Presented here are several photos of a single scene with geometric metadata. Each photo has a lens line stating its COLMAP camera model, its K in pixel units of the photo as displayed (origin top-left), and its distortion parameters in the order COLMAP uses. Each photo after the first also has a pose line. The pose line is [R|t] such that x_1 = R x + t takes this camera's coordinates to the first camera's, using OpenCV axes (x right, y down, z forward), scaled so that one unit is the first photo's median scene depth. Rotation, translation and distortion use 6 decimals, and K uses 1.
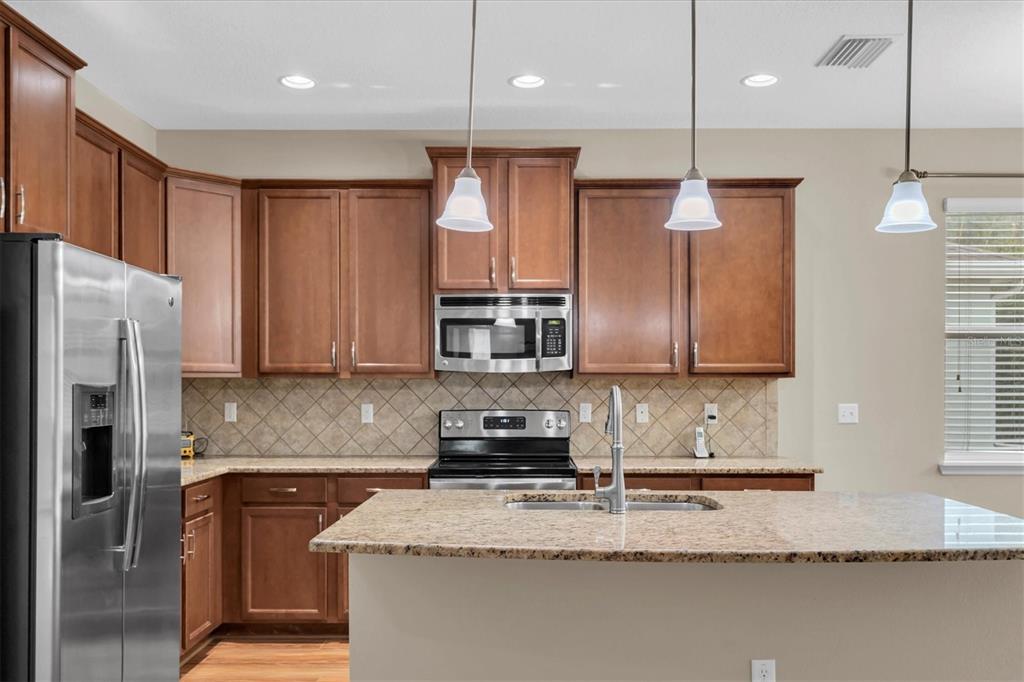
lens RADIAL K [[840.9, 0, 526.4], [0, 840.9, 379.0], [0, 0, 1]] dist [-0.003407, -0.001009]
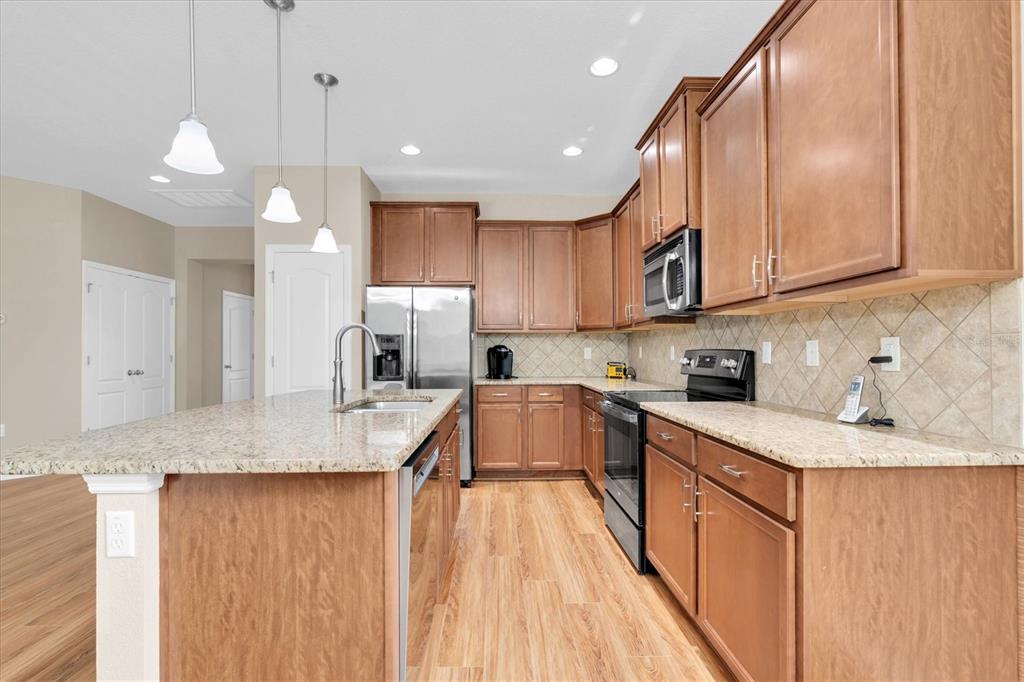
lens RADIAL K [[457.4, 0, 512.0], [0, 457.4, 341.0], [0, 0, 1]] dist [0.000625, 0.000077]
pose [[0.042873, -0.024864, -0.998771, 0.567187], [0.009454, 0.999656, -0.024481, 0.039541], [0.999036, -0.008393, 0.043094, 0.759482]]
